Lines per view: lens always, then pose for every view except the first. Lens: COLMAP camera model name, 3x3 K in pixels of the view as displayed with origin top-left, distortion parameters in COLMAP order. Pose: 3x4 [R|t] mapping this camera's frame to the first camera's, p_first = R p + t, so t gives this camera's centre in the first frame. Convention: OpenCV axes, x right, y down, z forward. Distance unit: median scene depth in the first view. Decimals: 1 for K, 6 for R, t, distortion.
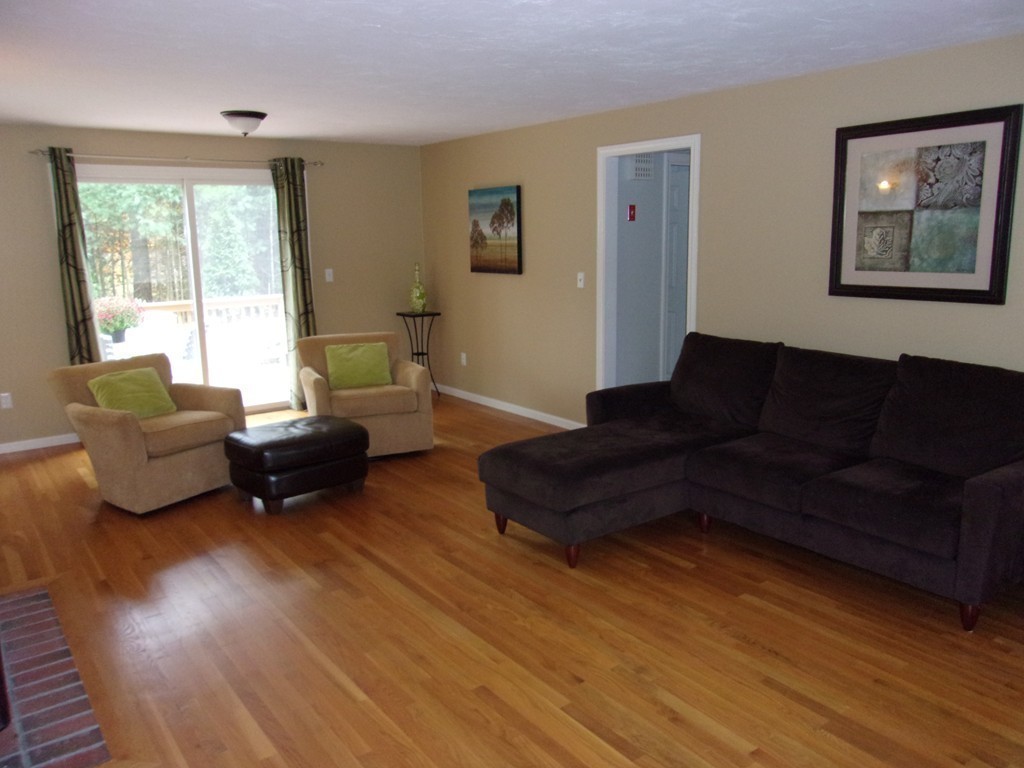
lens RADIAL K [[809.5, 0, 516.0], [0, 809.5, 382.1], [0, 0, 1]] dist [0.001839, 0.034245]
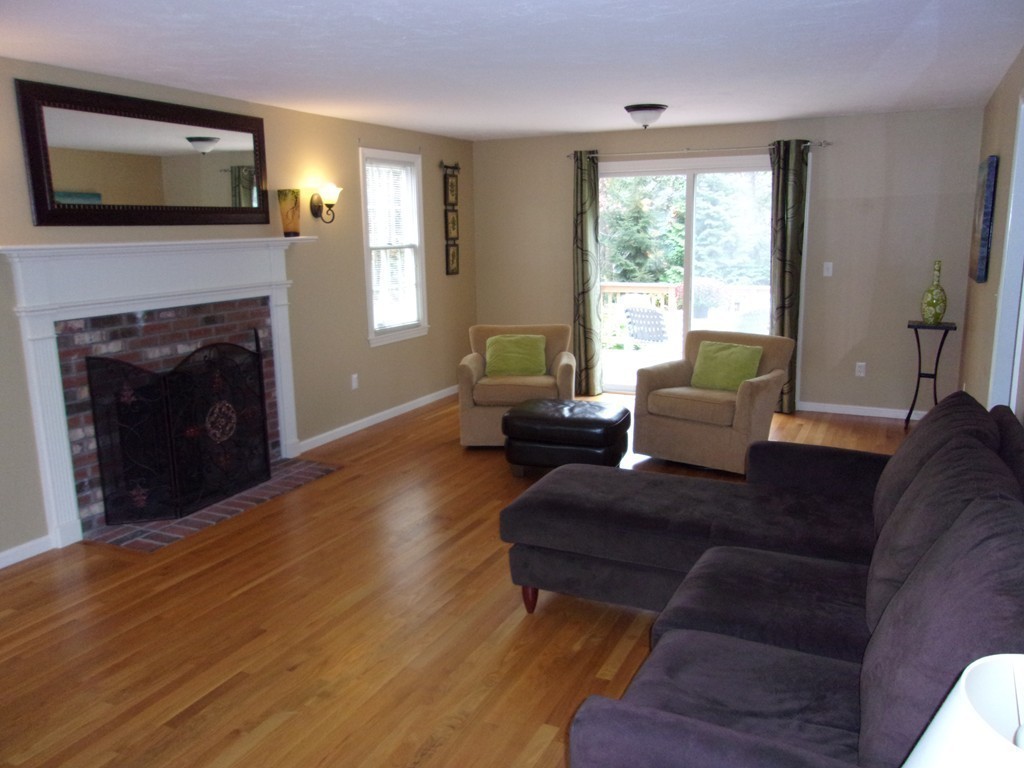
lens RADIAL K [[809.5, 0, 516.6], [0, 809.5, 385.5], [0, 0, 1]] dist [0.001839, 0.034245]
pose [[0.474957, 0.185835, -0.860163, 0.636026], [-0.161701, 0.979235, 0.122273, -0.096137], [0.865025, 0.081015, 0.495144, 0.436076]]
